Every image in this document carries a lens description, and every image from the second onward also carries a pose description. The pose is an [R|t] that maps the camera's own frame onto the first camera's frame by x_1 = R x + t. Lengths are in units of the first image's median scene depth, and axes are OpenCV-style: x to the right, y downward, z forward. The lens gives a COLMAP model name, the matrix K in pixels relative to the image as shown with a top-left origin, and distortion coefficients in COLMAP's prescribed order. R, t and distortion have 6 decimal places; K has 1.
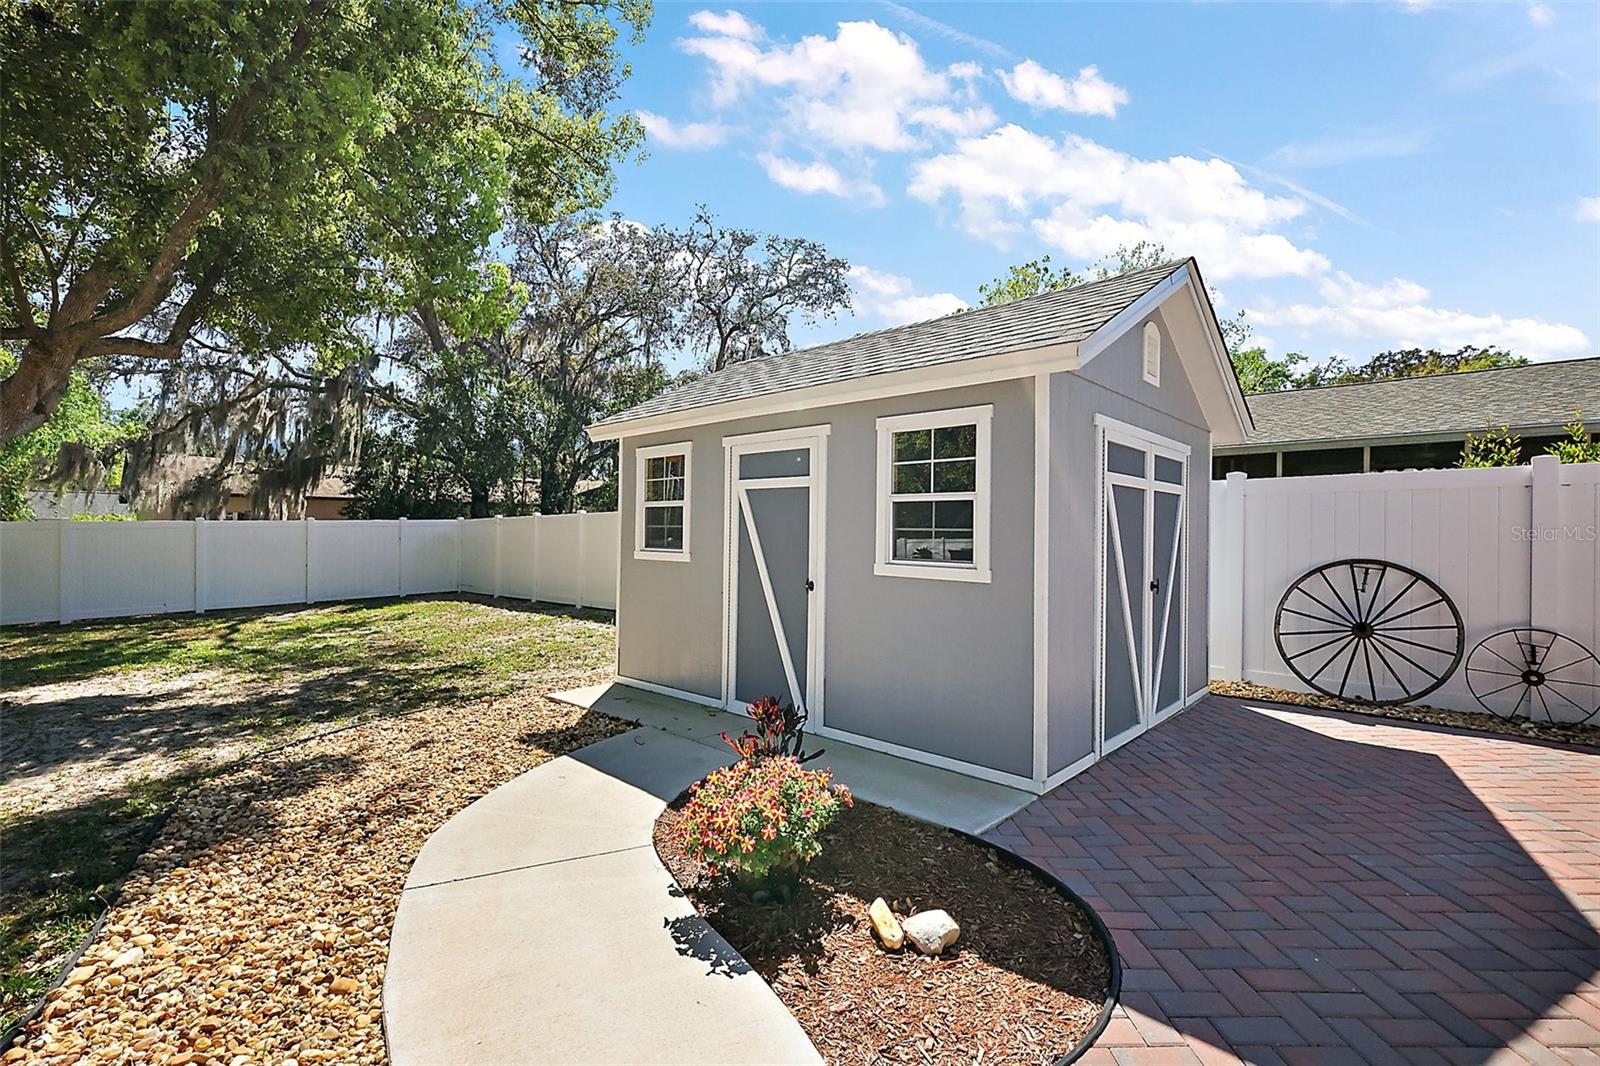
lens RADIAL K [[689.9, 0, 800.0], [0, 689.9, 533.0], [0, 0, 1]] dist [-0.001380, -0.000961]
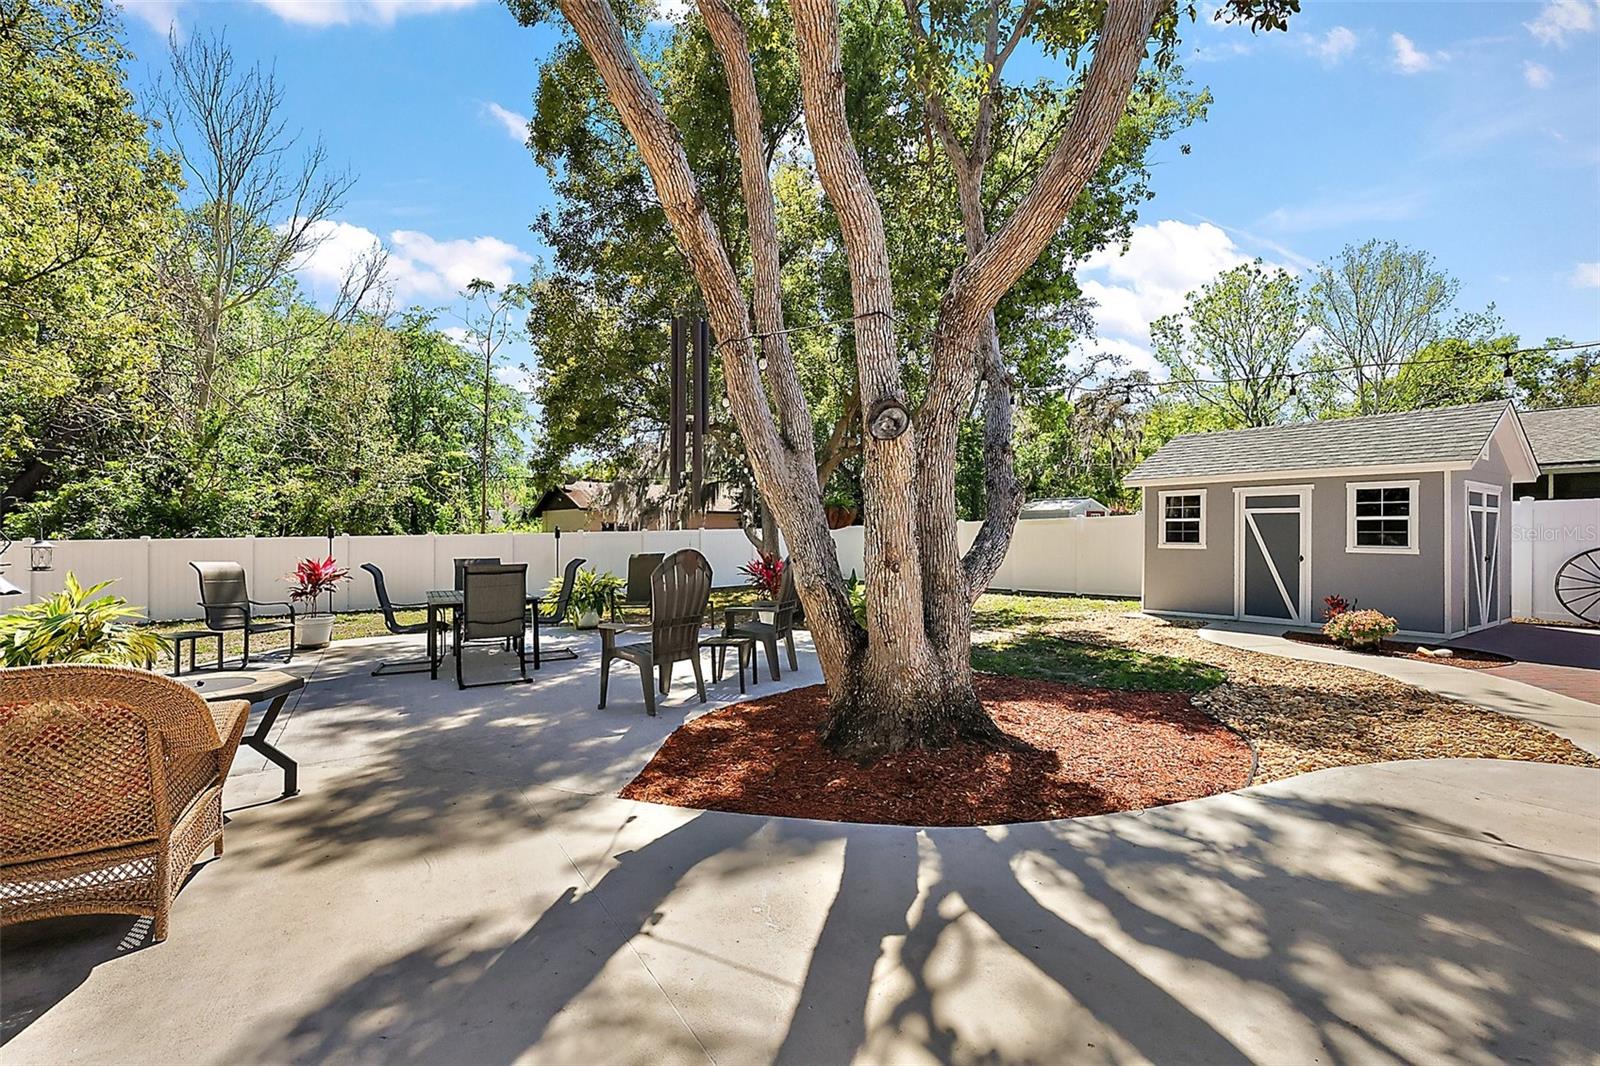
lens RADIAL K [[689.9, 0, 800.0], [0, 689.9, 533.0], [0, 0, 1]] dist [-0.001380, -0.000961]
pose [[0.977910, -0.007790, -0.208880, -0.958037], [0.006946, 0.999964, -0.004774, -0.003406], [0.208910, 0.003217, 0.977930, -1.293768]]
